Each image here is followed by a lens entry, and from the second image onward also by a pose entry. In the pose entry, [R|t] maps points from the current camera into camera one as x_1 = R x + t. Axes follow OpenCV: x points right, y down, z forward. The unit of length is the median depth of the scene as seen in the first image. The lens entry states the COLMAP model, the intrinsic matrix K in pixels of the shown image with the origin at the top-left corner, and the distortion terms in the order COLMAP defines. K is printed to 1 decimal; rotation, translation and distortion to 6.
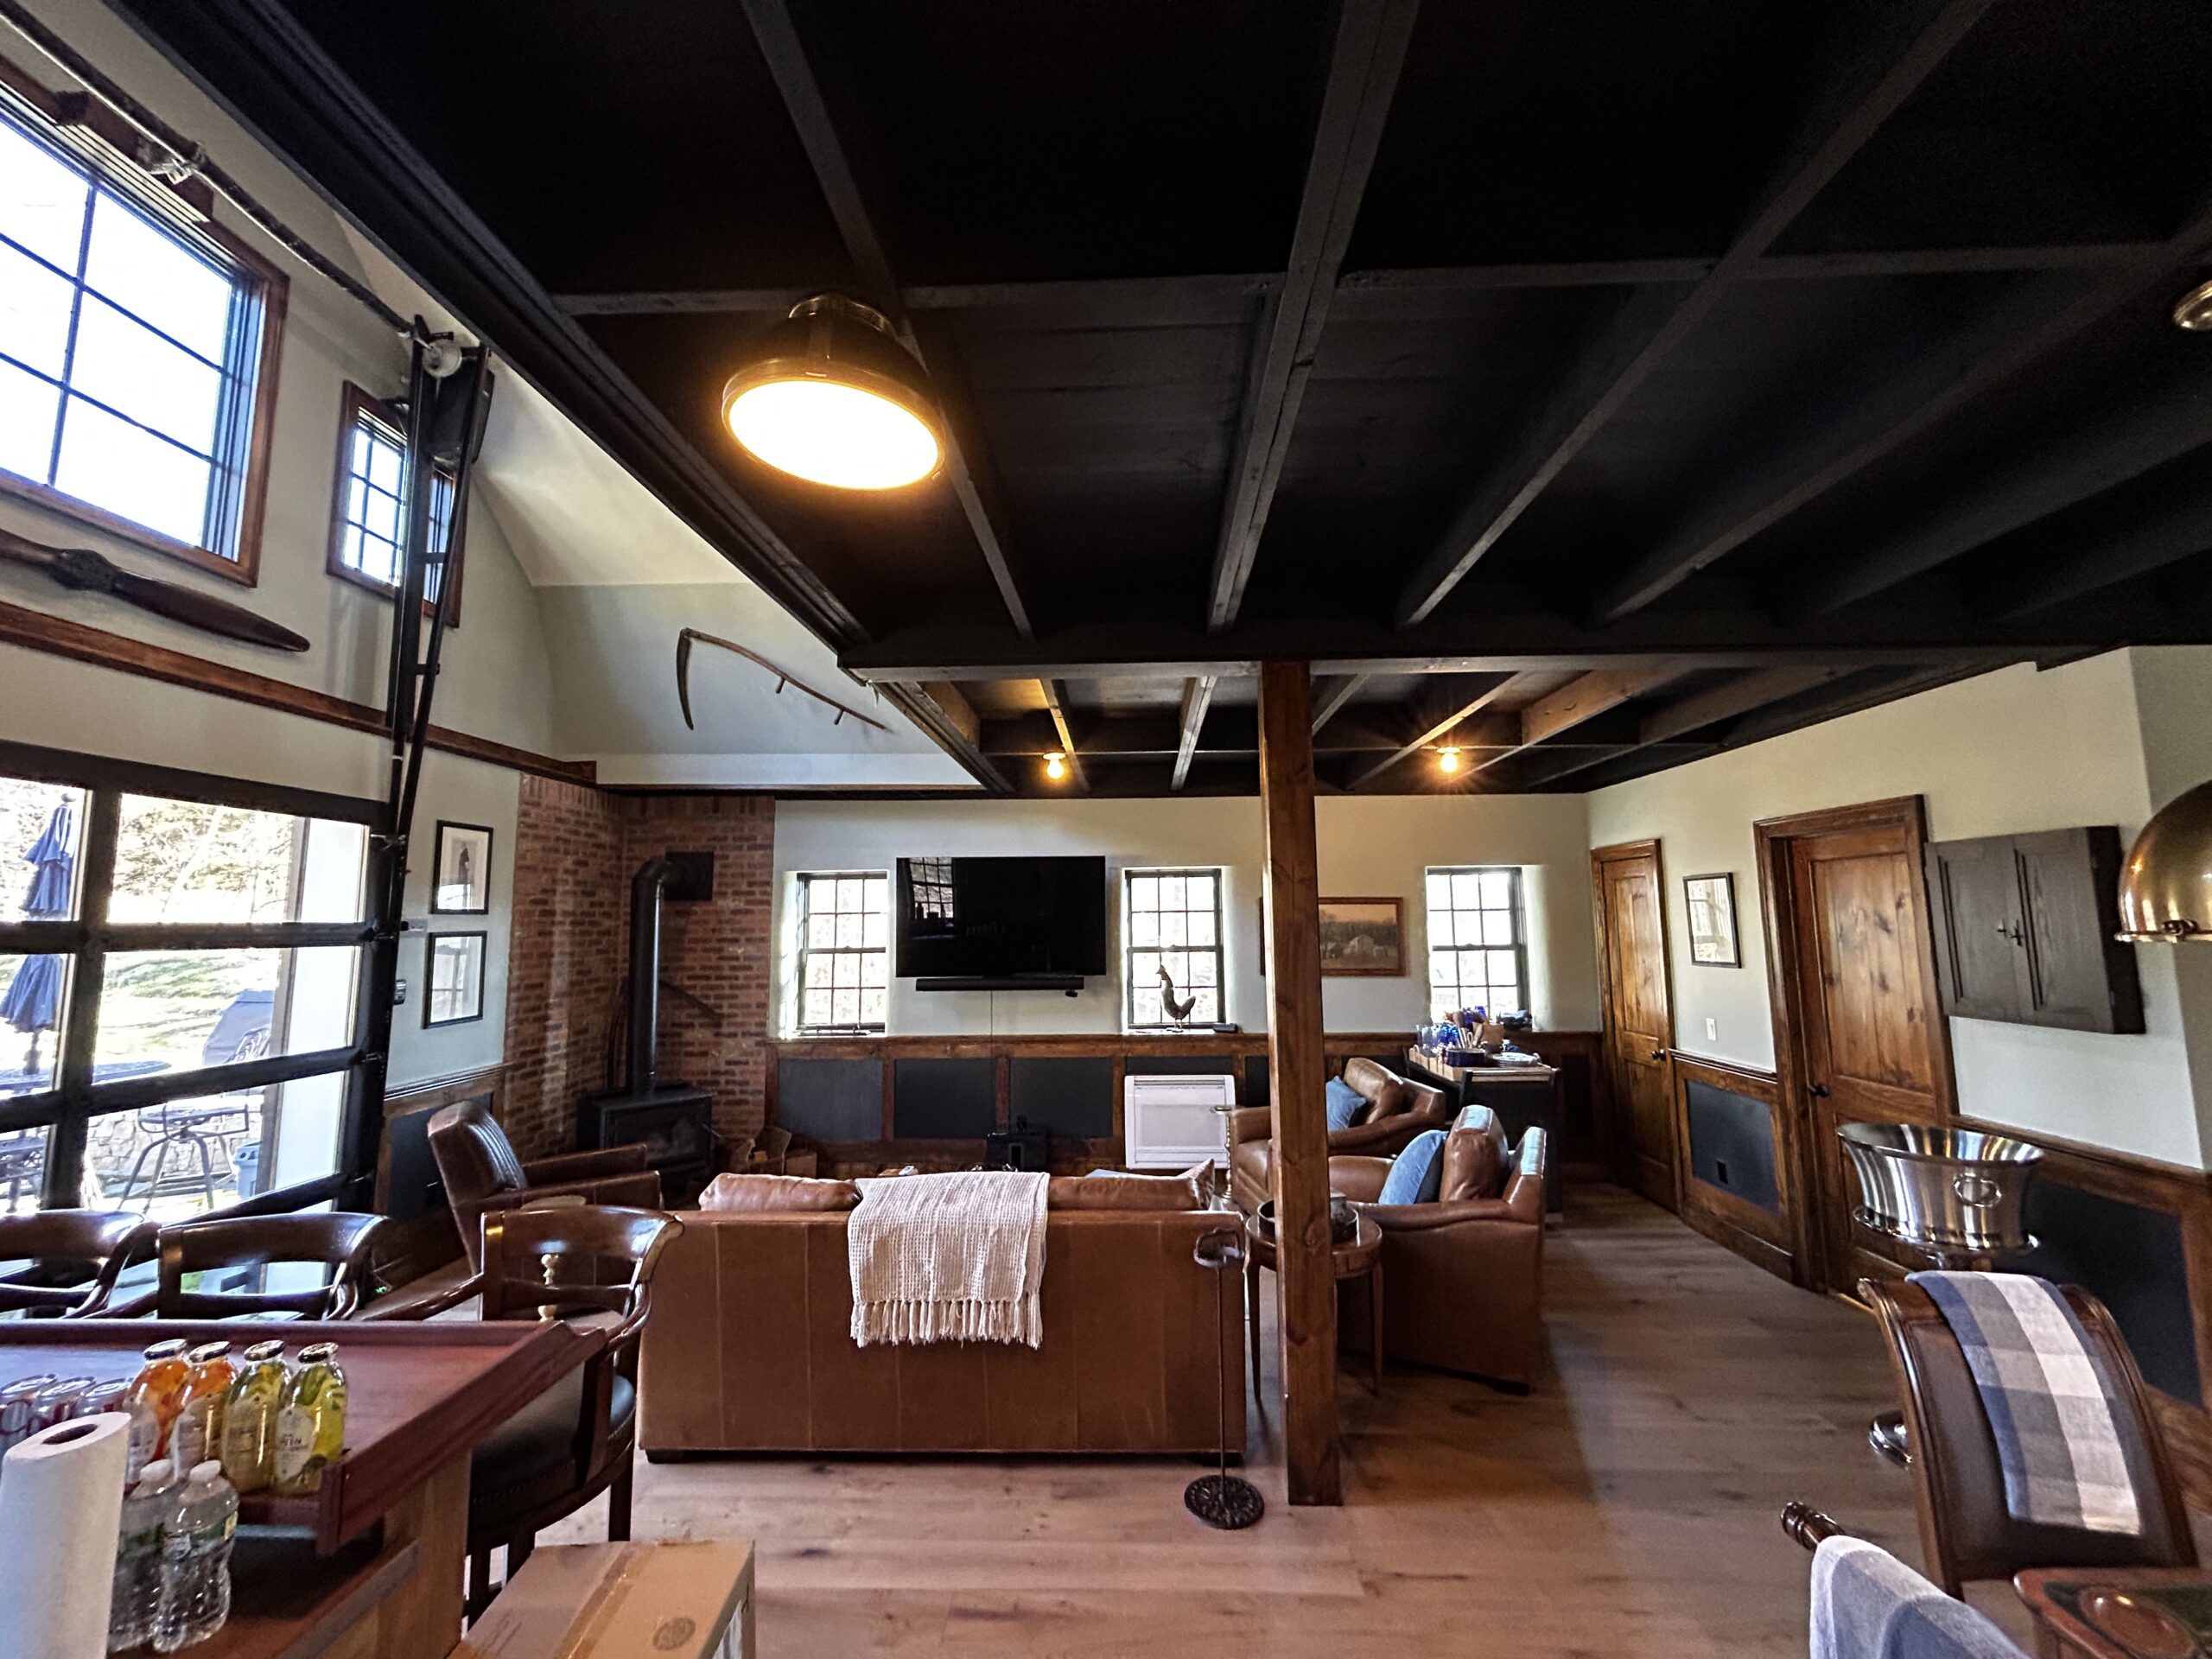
lens RADIAL K [[893.4, 0, 1116.4], [0, 893.4, 824.5], [0, 0, 1]] dist [0.002606, -0.000163]
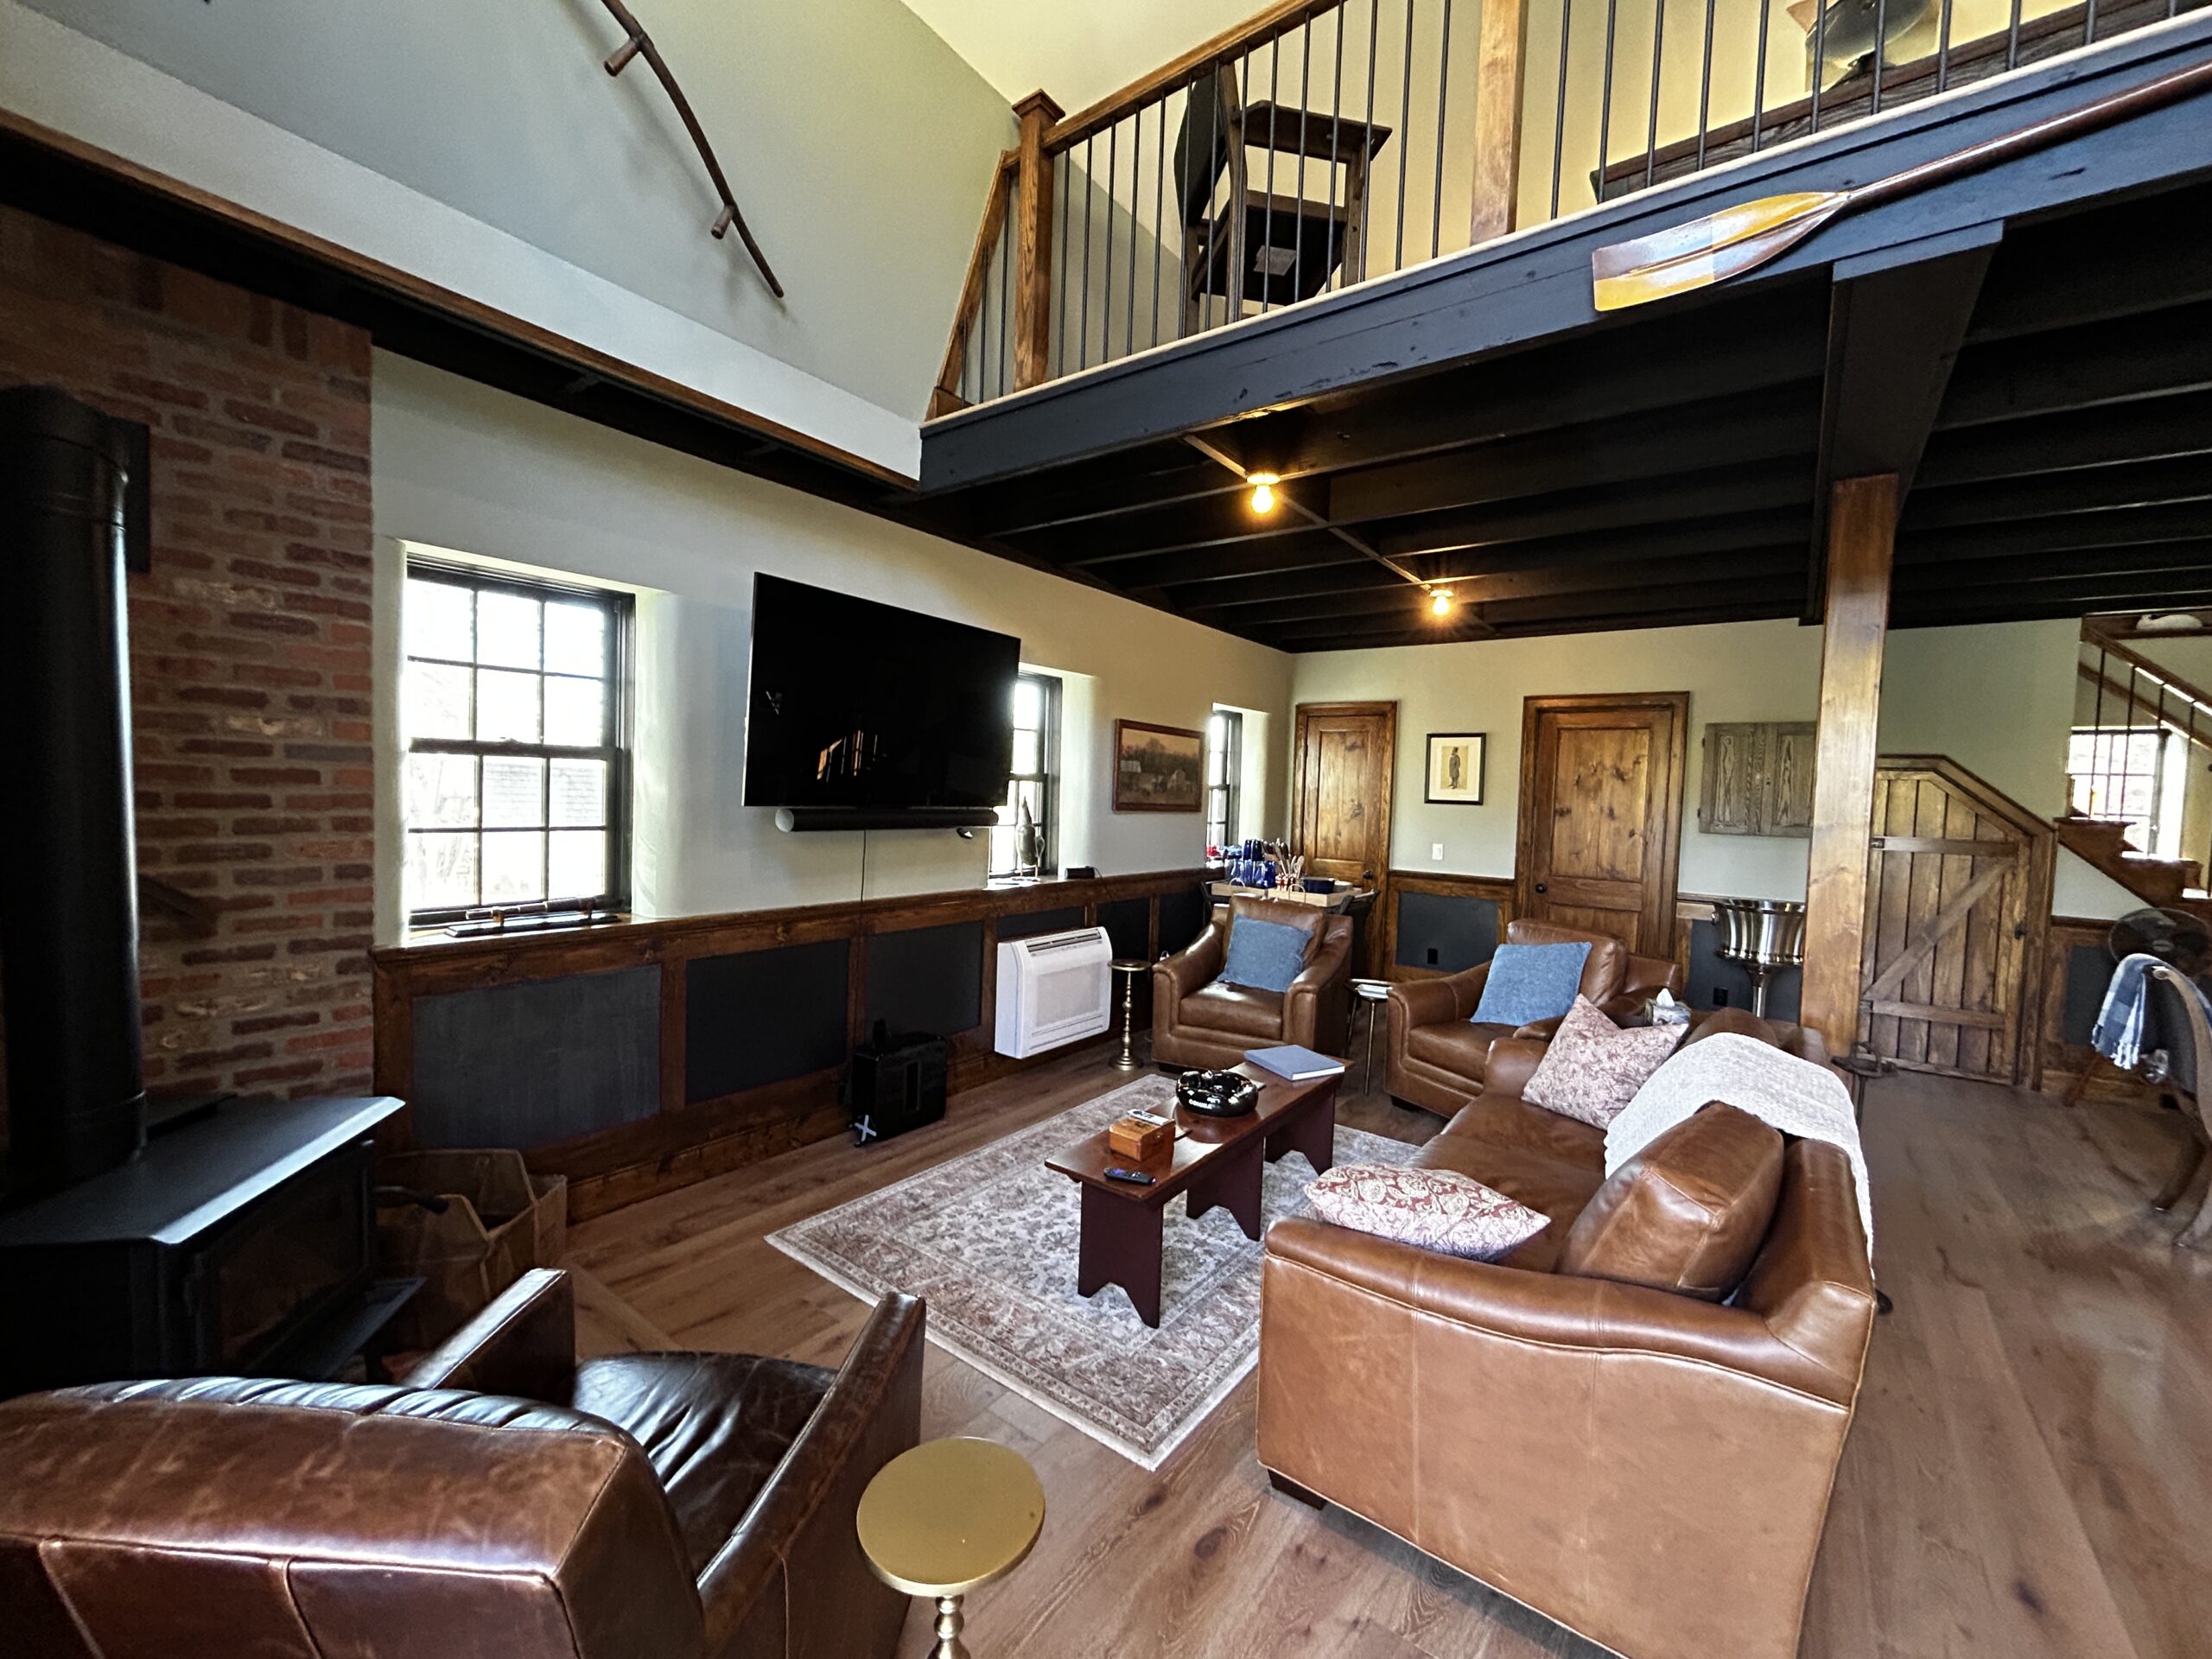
lens RADIAL K [[893.4, 0, 1109.7], [0, 893.4, 828.6], [0, 0, 1]] dist [0.002606, -0.000163]
pose [[0.577675, -0.007324, 0.816234, -1.905131], [-0.132481, 0.985860, 0.102607, 0.355284], [-0.805444, -0.167409, 0.568536, 1.837431]]
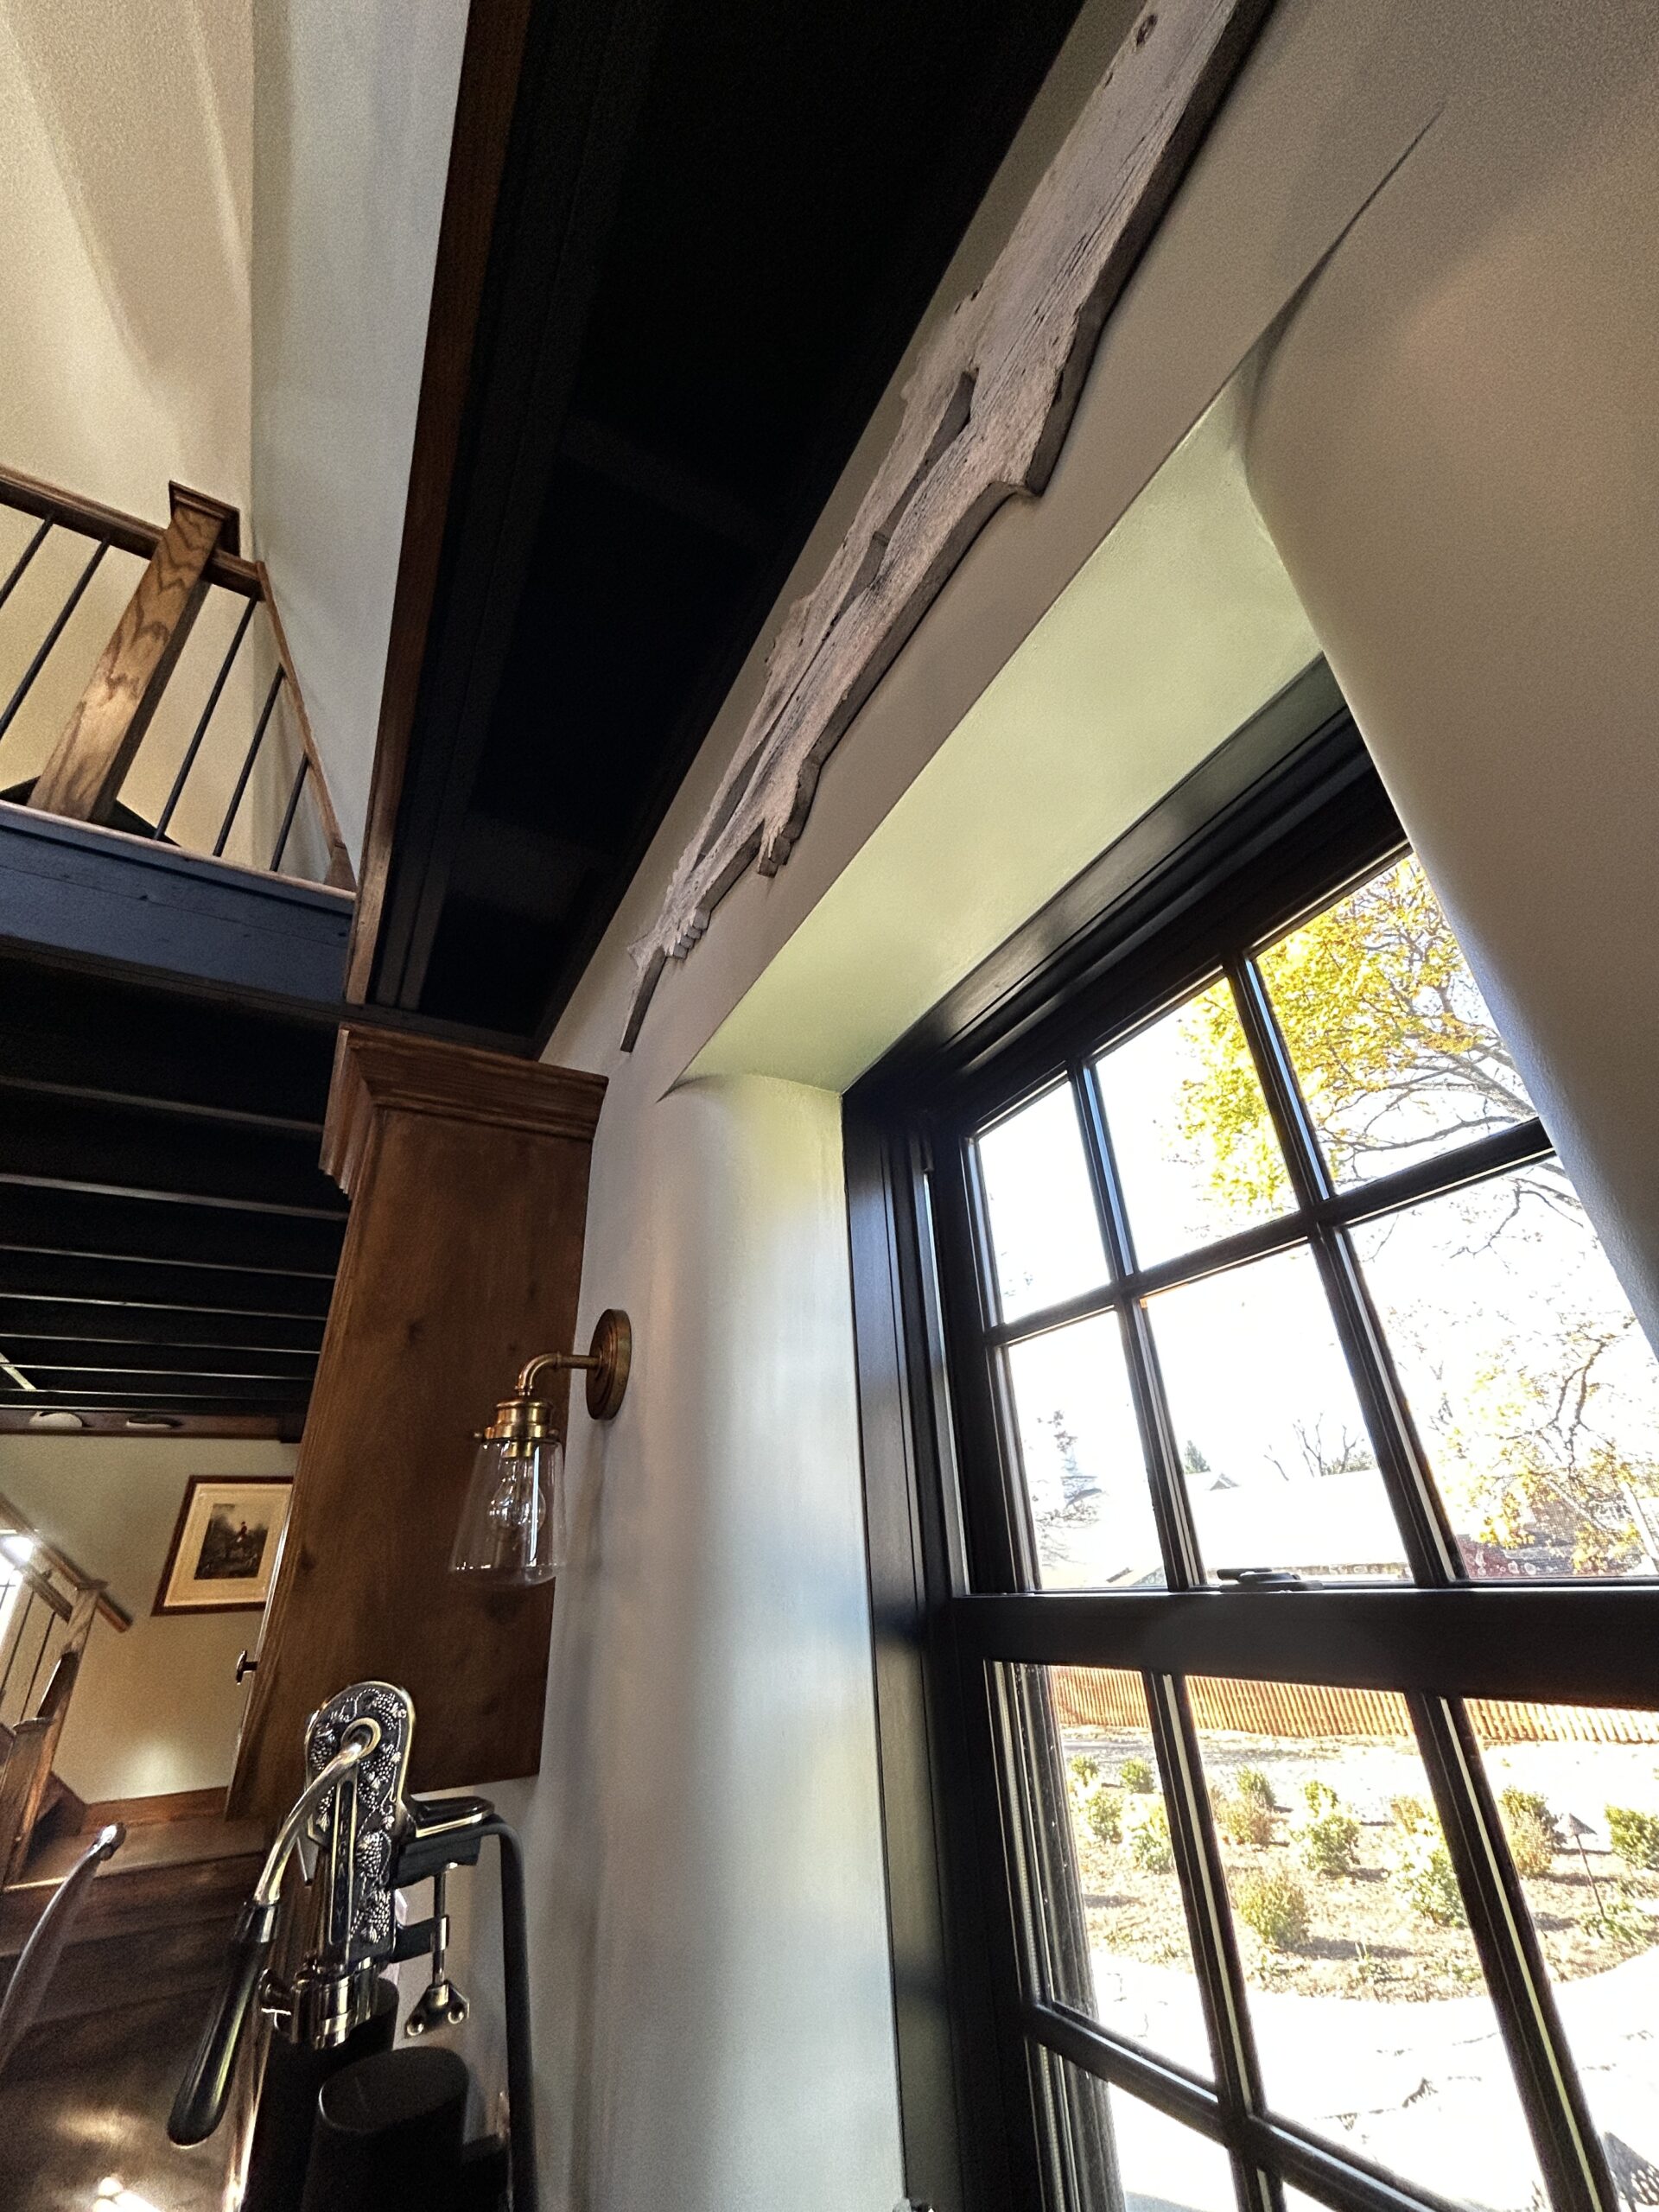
lens RADIAL K [[893.4, 0, 840.4], [0, 893.4, 1102.7], [0, 0, 1]] dist [0.002606, -0.000163]
pose [[-0.514460, 0.432604, 0.740395, -1.578566], [-0.043891, 0.849004, -0.526560, 0.085793], [-0.856390, -0.303391, -0.417791, 0.023739]]
